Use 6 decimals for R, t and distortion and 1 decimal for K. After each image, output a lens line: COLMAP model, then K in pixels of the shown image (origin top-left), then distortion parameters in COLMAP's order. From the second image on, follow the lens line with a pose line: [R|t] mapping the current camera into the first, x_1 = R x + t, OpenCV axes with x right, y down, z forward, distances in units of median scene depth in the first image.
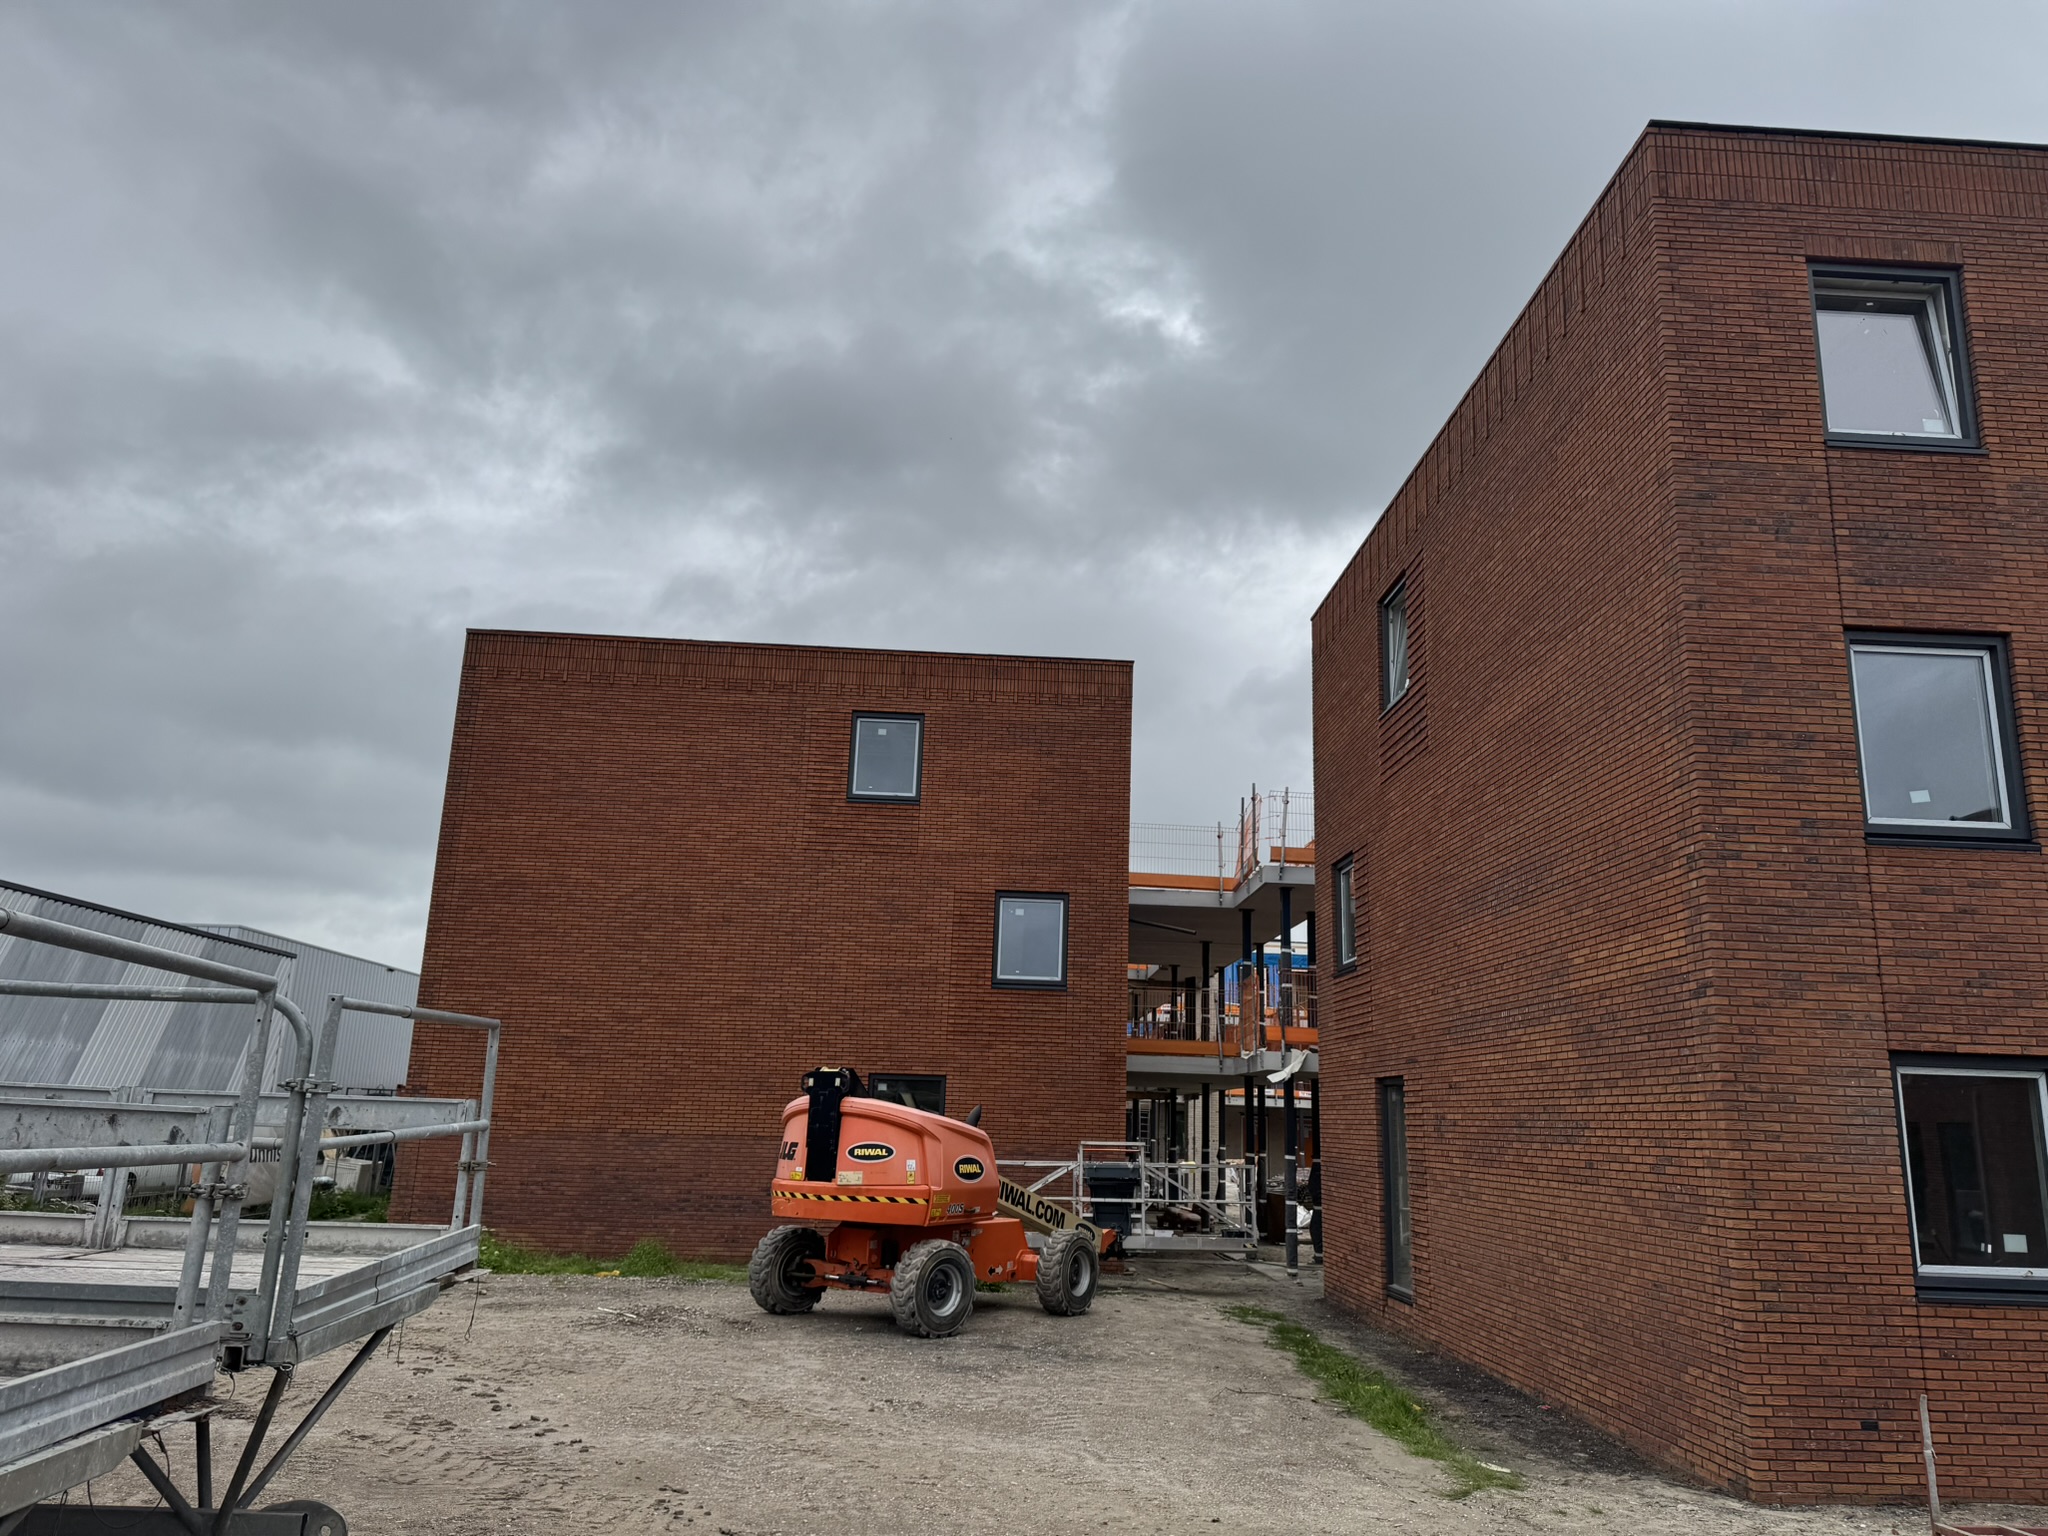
lens RADIAL K [[1436.4, 0, 1024.0], [0, 1436.4, 768.0], [0, 0, 1]] dist [0.035729, -0.036727]
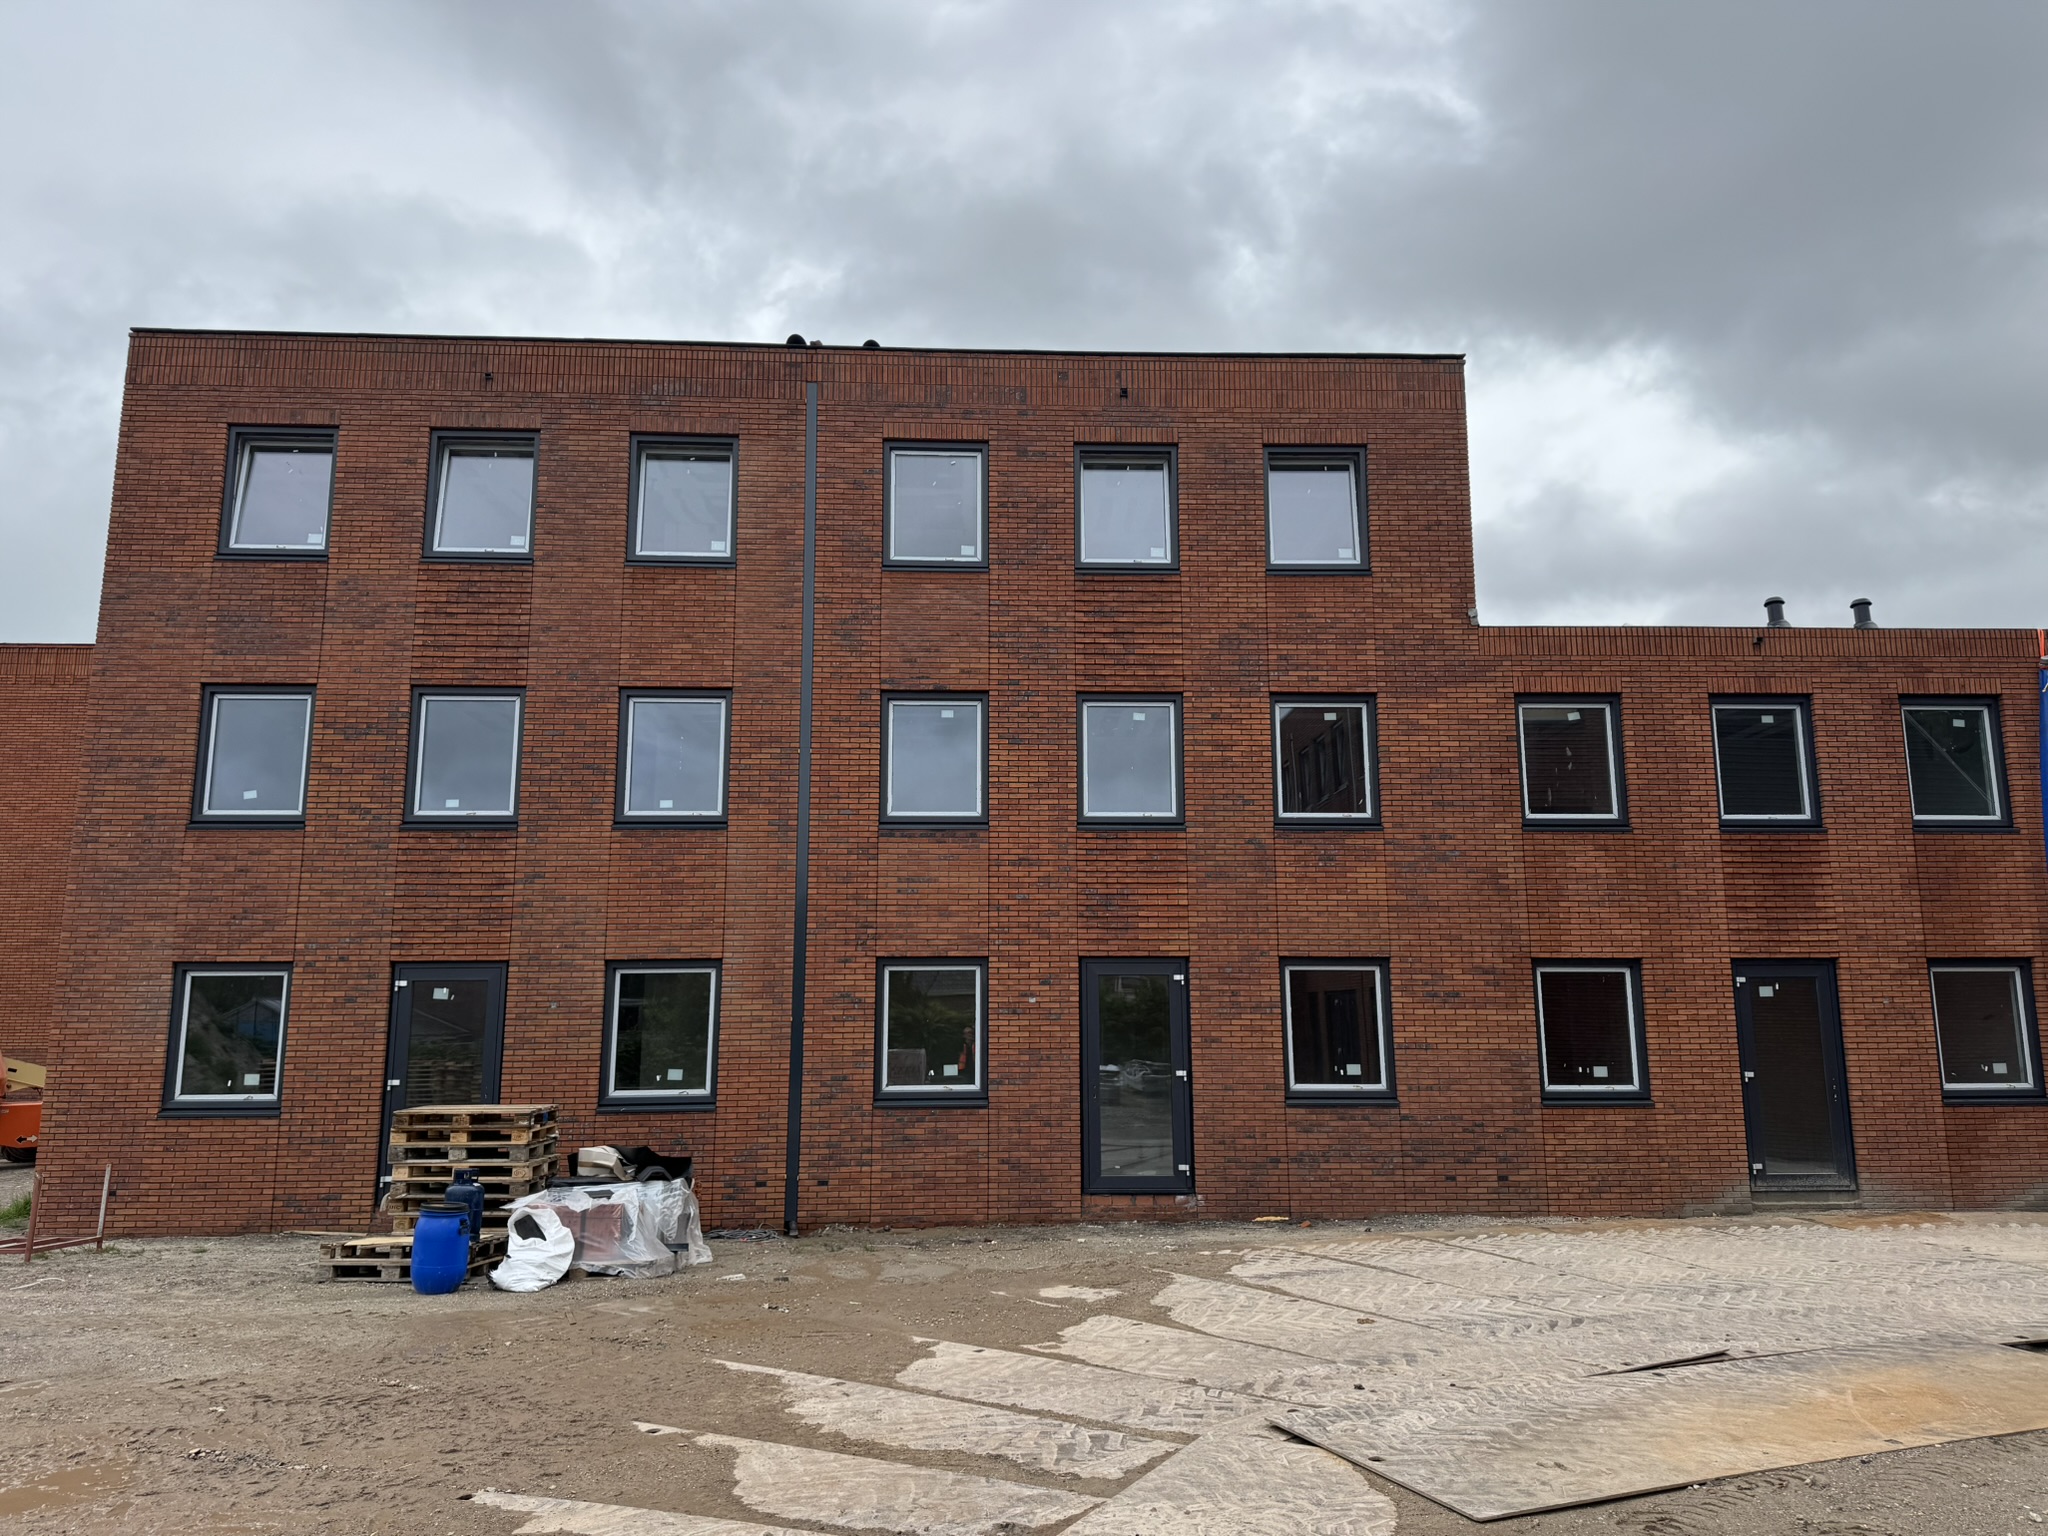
lens RADIAL K [[1453.7, 0, 1024.0], [0, 1453.7, 768.0], [0, 0, 1]] dist [0.000648, -0.001184]
pose [[0.999143, -0.035808, 0.020740, 1.384897], [0.034468, 0.997499, 0.061707, -0.073737], [-0.022897, -0.060940, 0.997879, -0.535865]]
